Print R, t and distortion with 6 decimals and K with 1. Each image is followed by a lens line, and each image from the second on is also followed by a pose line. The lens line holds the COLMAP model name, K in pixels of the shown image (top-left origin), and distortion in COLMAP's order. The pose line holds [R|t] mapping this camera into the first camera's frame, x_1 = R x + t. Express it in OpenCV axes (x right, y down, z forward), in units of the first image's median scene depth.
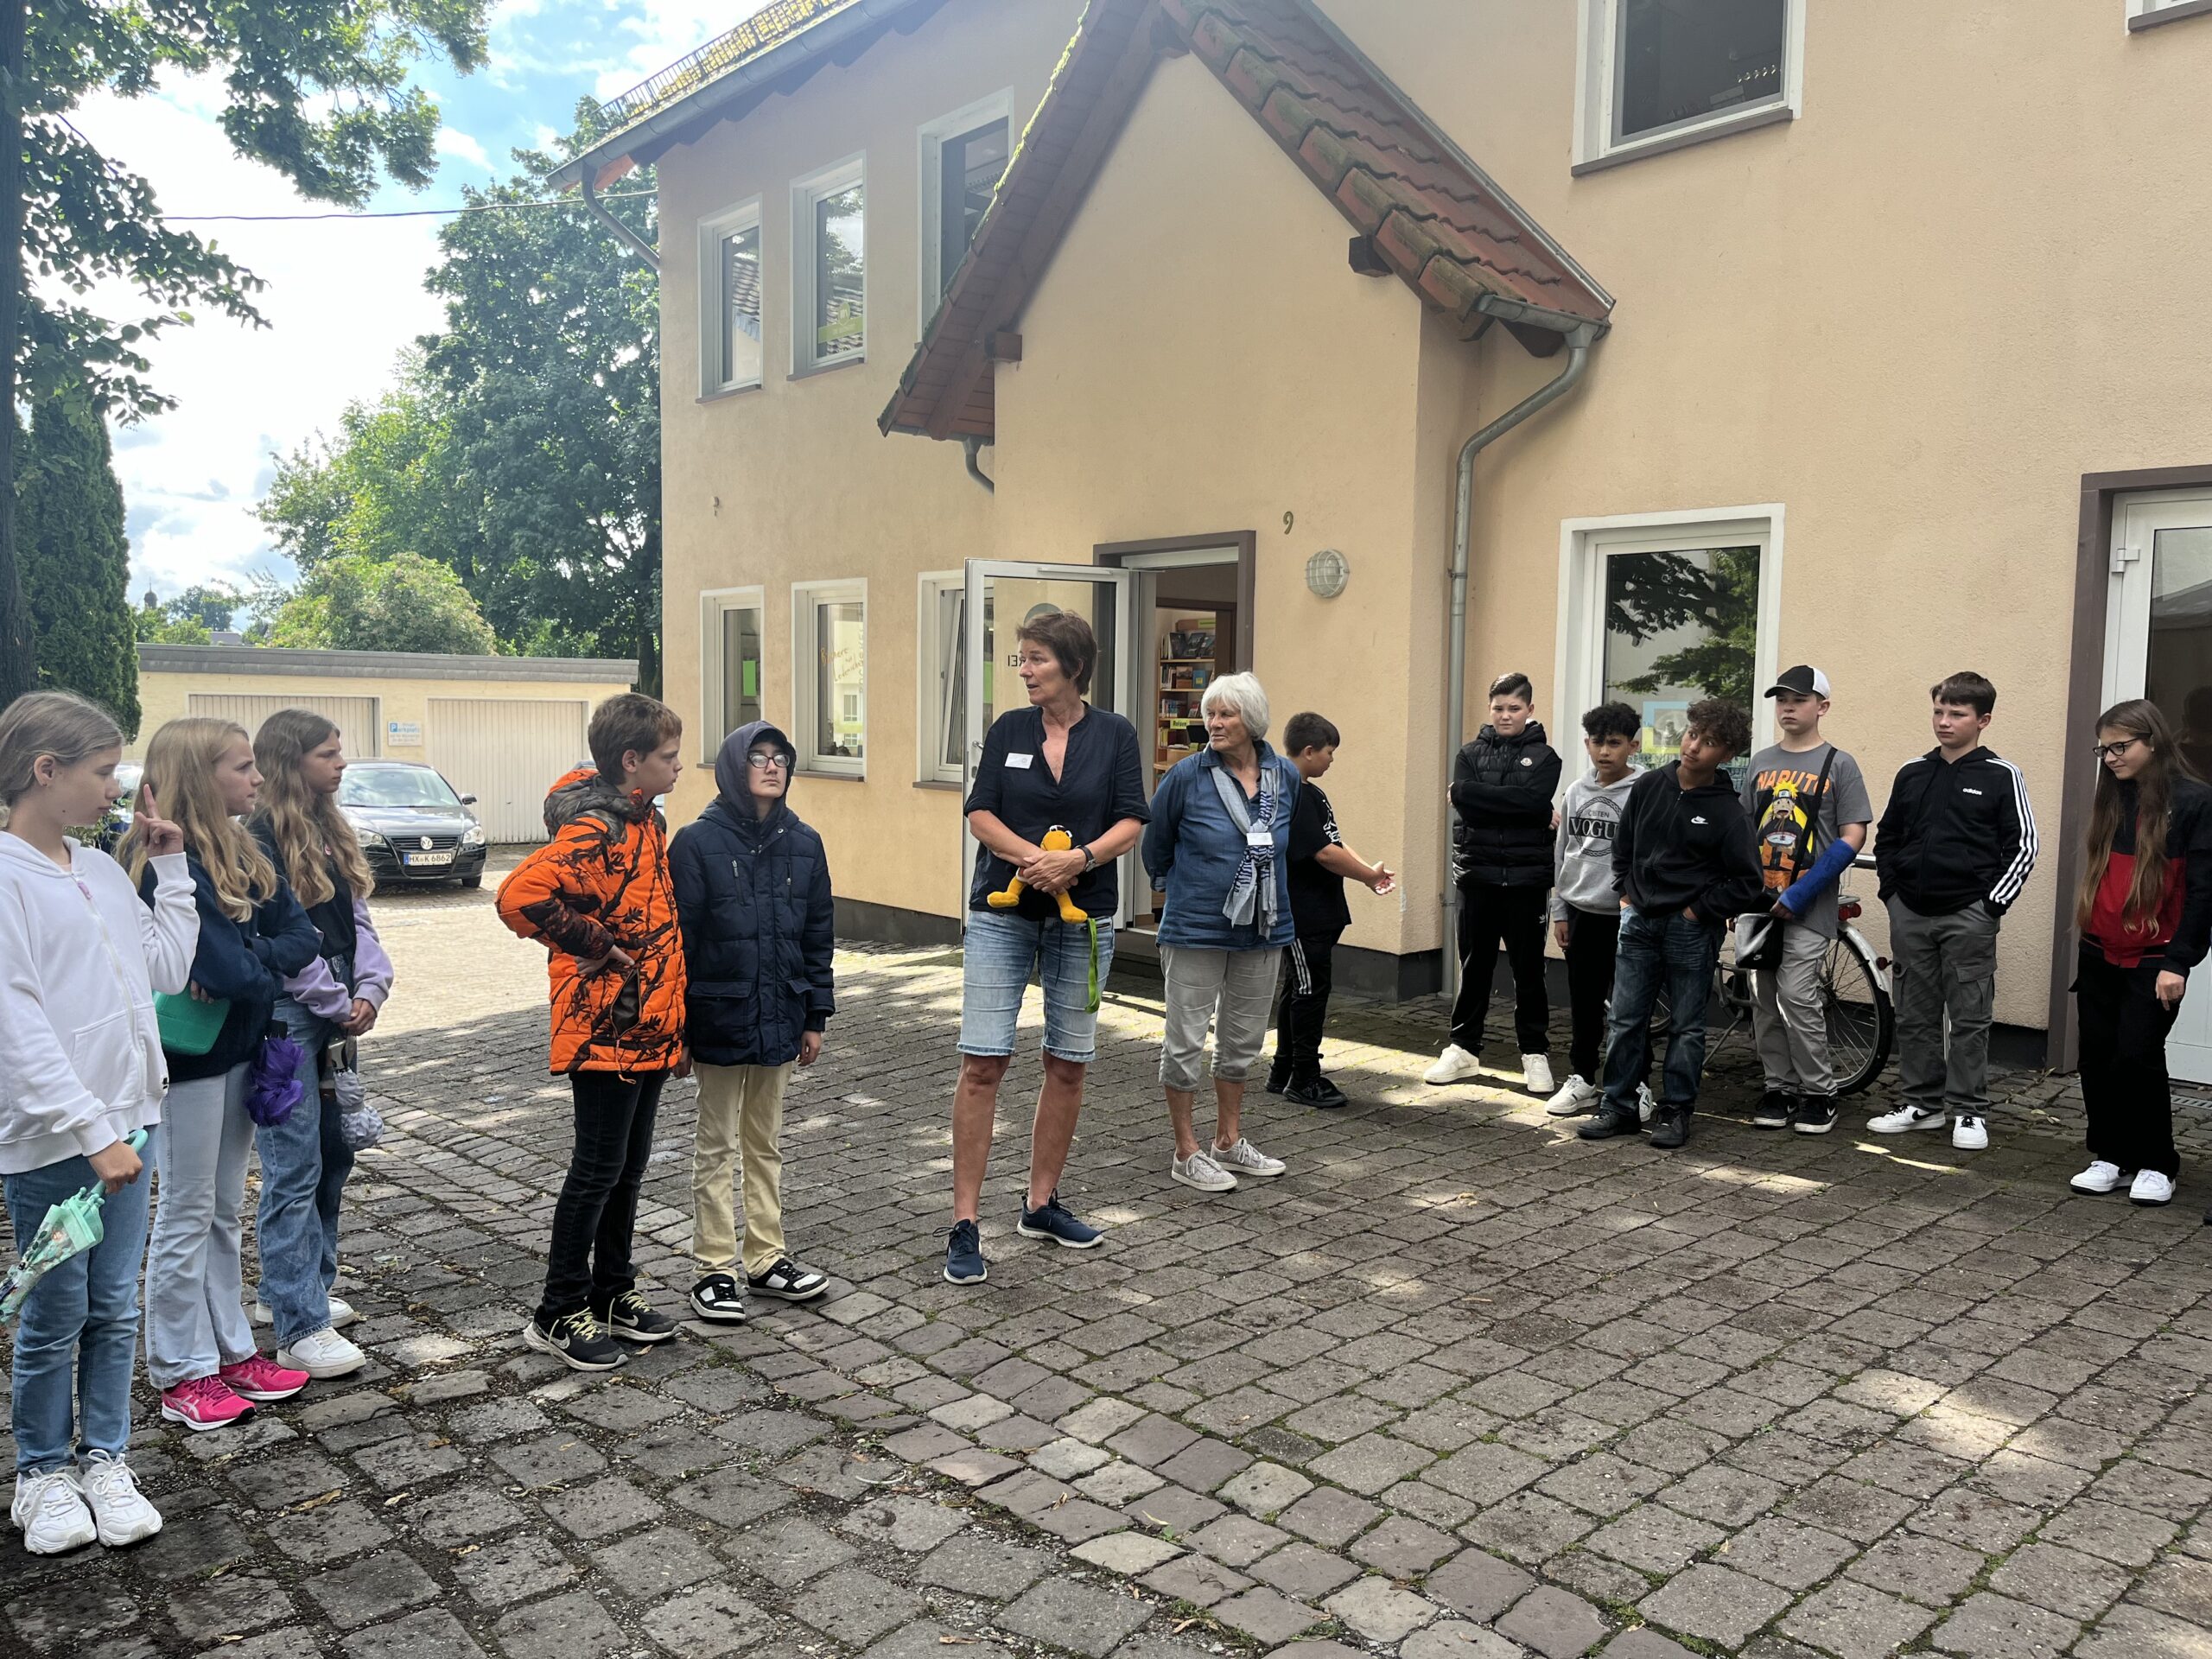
lens RADIAL K [[1669.0, 0, 1106.0], [0, 1669.0, 829.5], [0, 0, 1]] dist [0.036425, -0.093547]
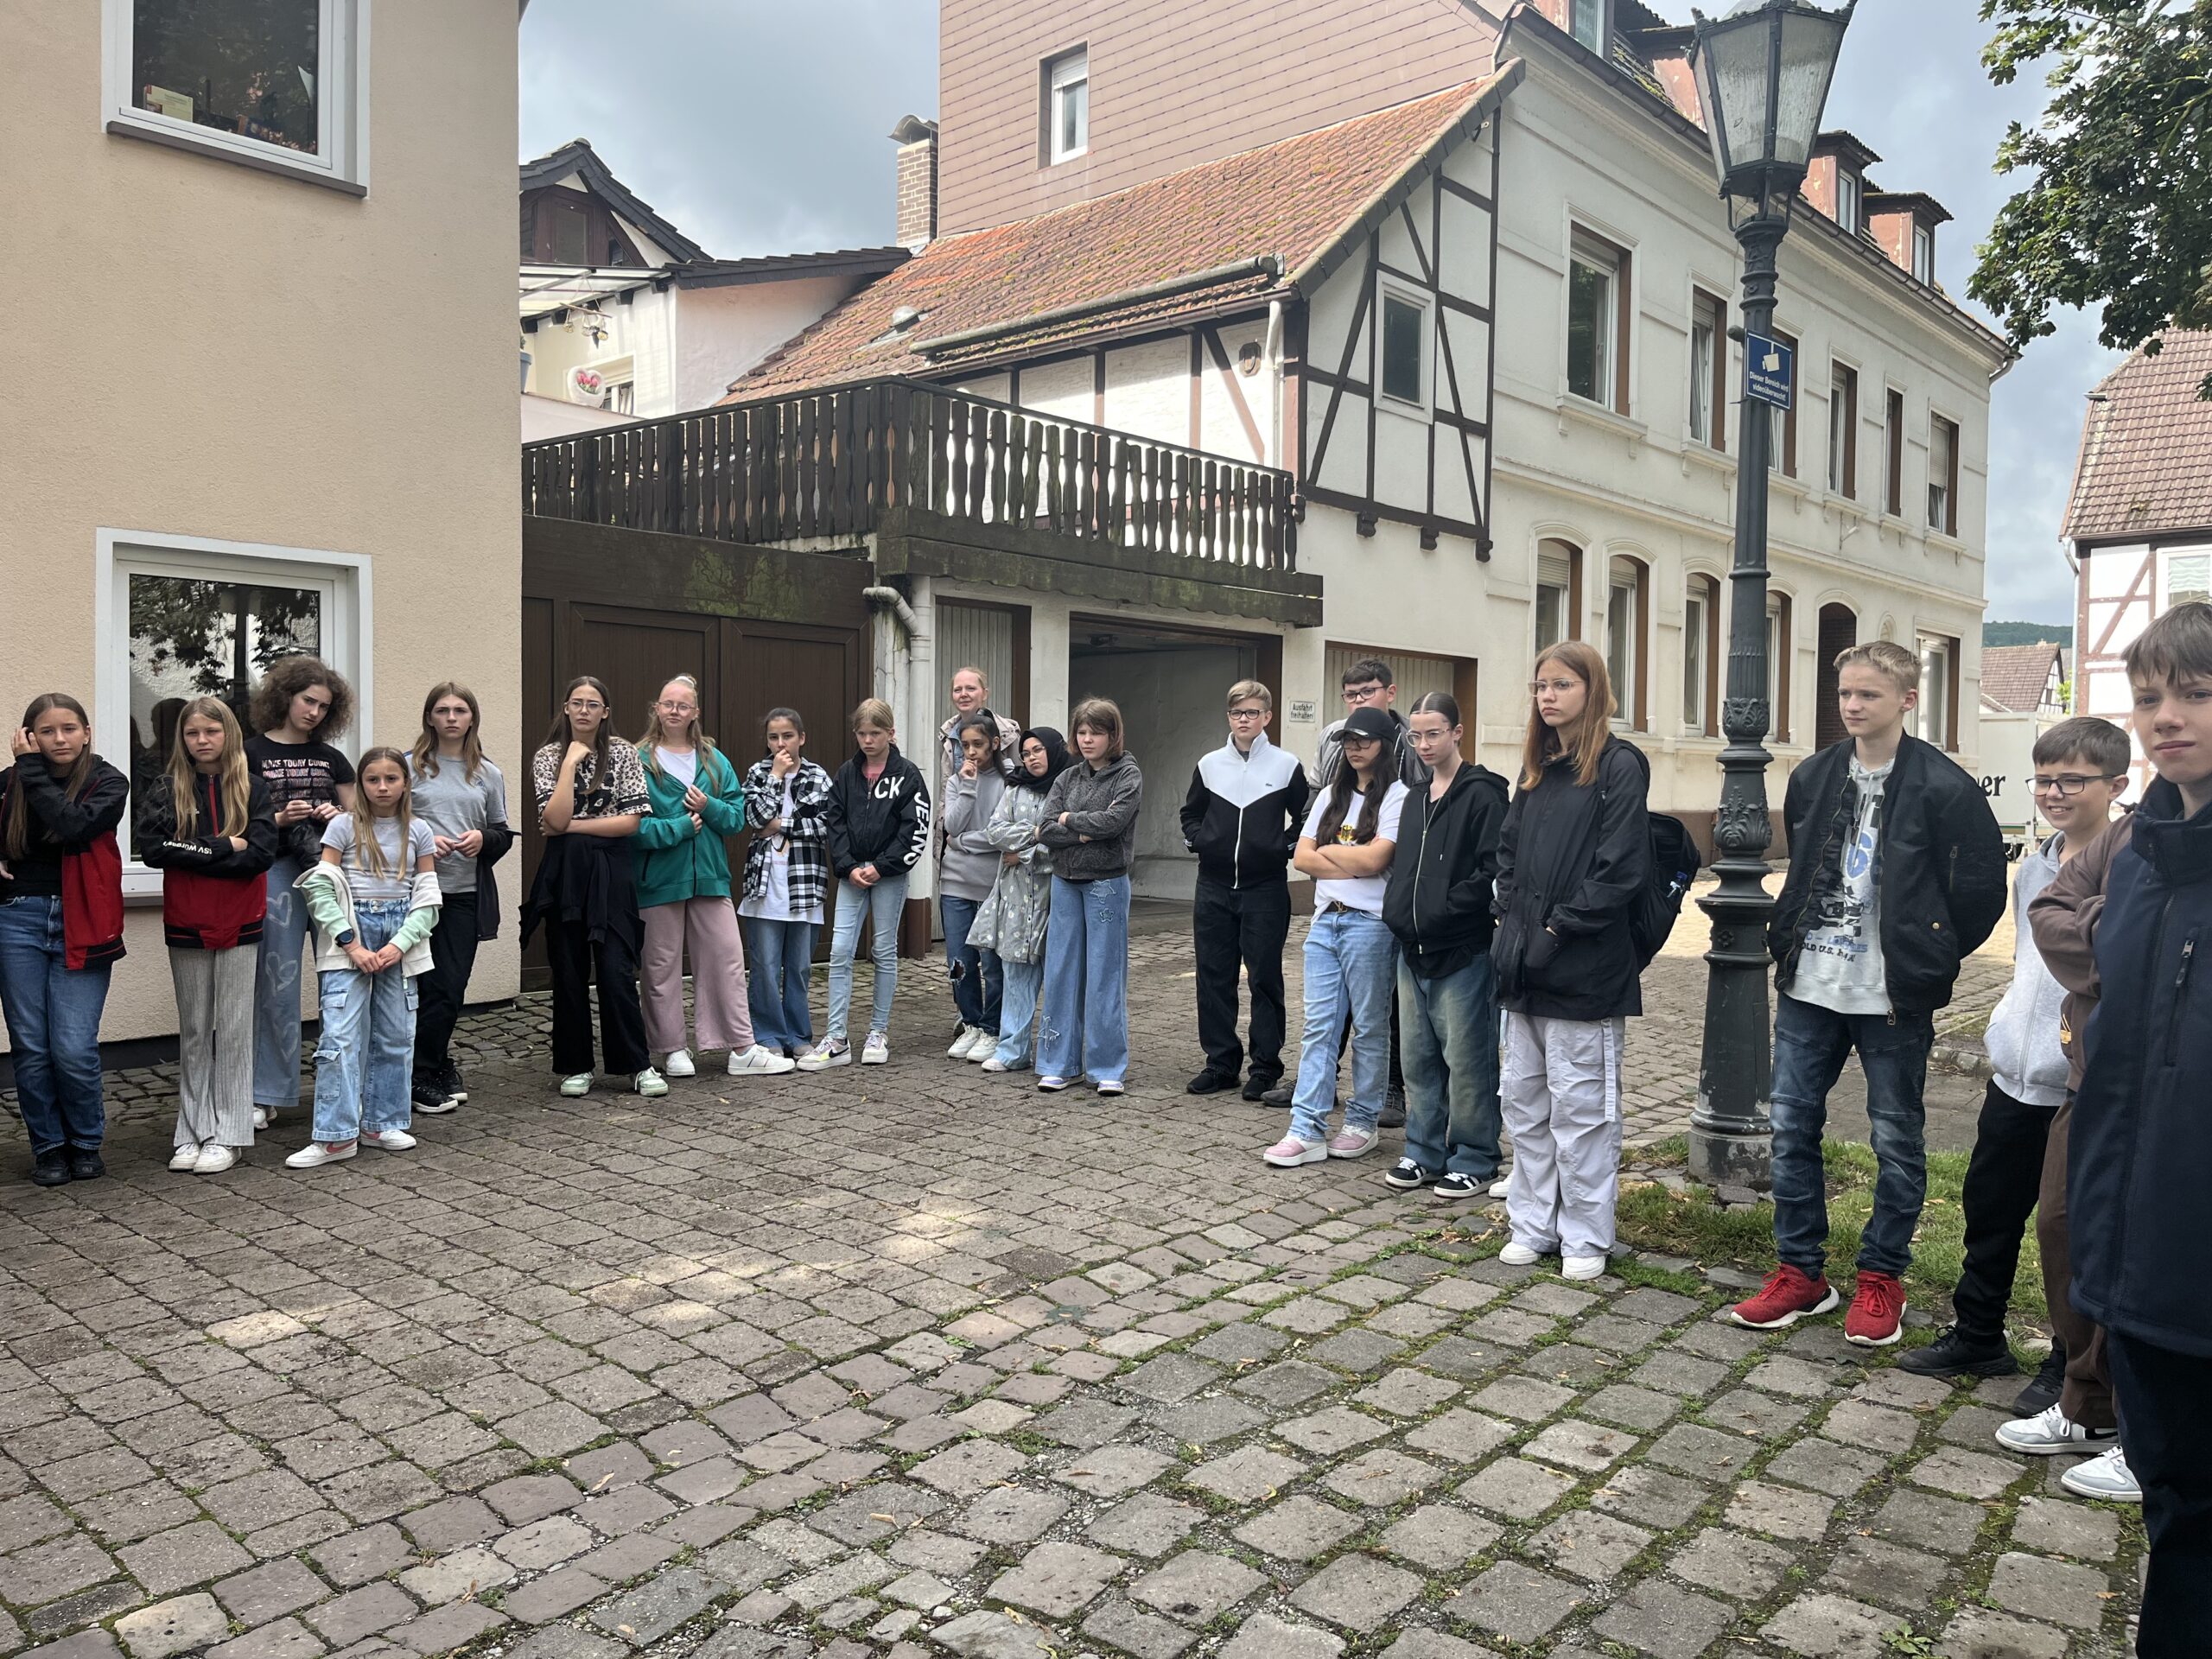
lens RADIAL K [[1669.0, 0, 1106.0], [0, 1669.0, 829.5], [0, 0, 1]] dist [0.036425, -0.093547]
pose [[-0.129821, -0.050583, 0.990246, -0.802145], [0.070165, 0.995726, 0.060062, -0.034437], [-0.989052, 0.077278, -0.125717, 0.608352]]
